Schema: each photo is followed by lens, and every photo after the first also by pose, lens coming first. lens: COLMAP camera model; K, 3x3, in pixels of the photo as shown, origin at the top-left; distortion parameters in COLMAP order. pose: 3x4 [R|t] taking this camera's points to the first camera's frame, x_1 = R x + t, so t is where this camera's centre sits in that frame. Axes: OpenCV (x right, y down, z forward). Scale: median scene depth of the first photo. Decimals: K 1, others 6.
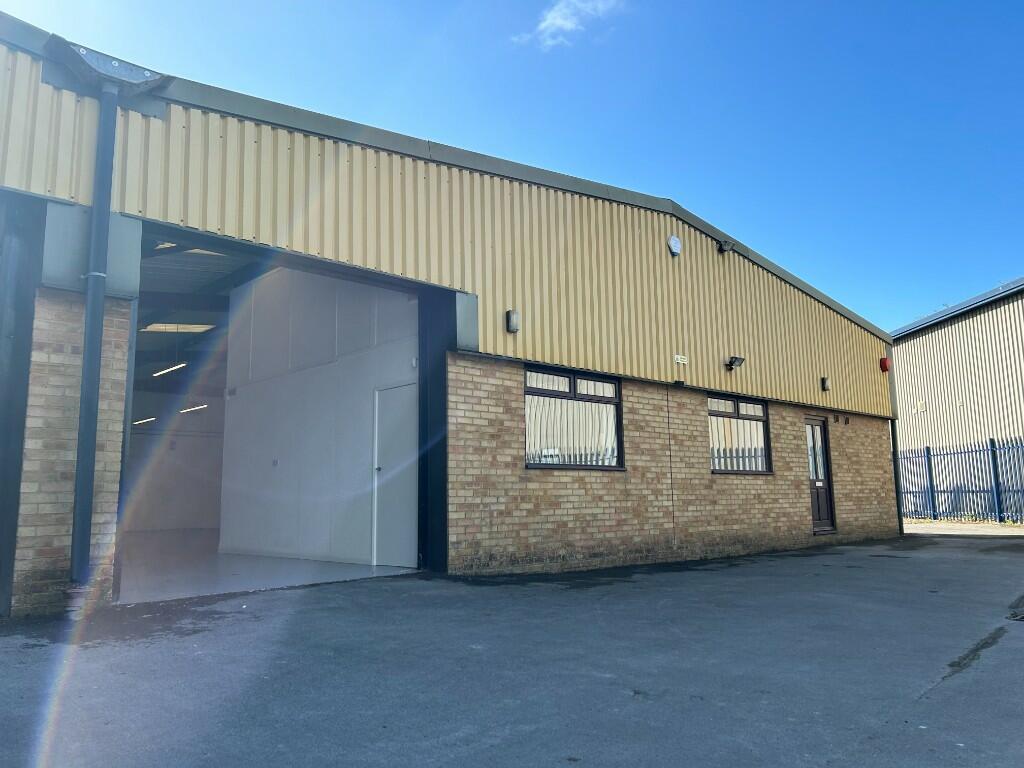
lens RADIAL K [[768.9, 0, 512.0], [0, 768.9, 384.0], [0, 0, 1]] dist [0.075815, -0.083044]
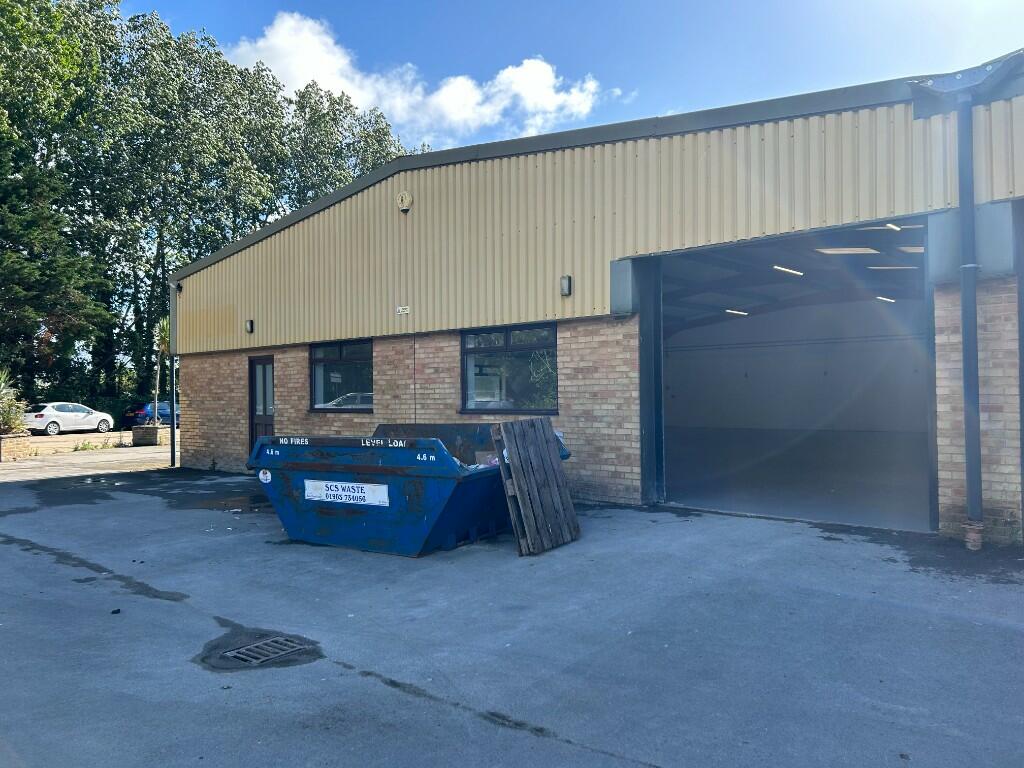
lens RADIAL K [[768.9, 0, 512.0], [0, 768.9, 384.0], [0, 0, 1]] dist [0.075815, -0.083044]
pose [[0.068569, 0.005635, -0.997630, 0.587185], [0.160703, 0.986863, 0.016619, -0.091977], [0.984618, -0.161461, 0.066762, 0.211321]]
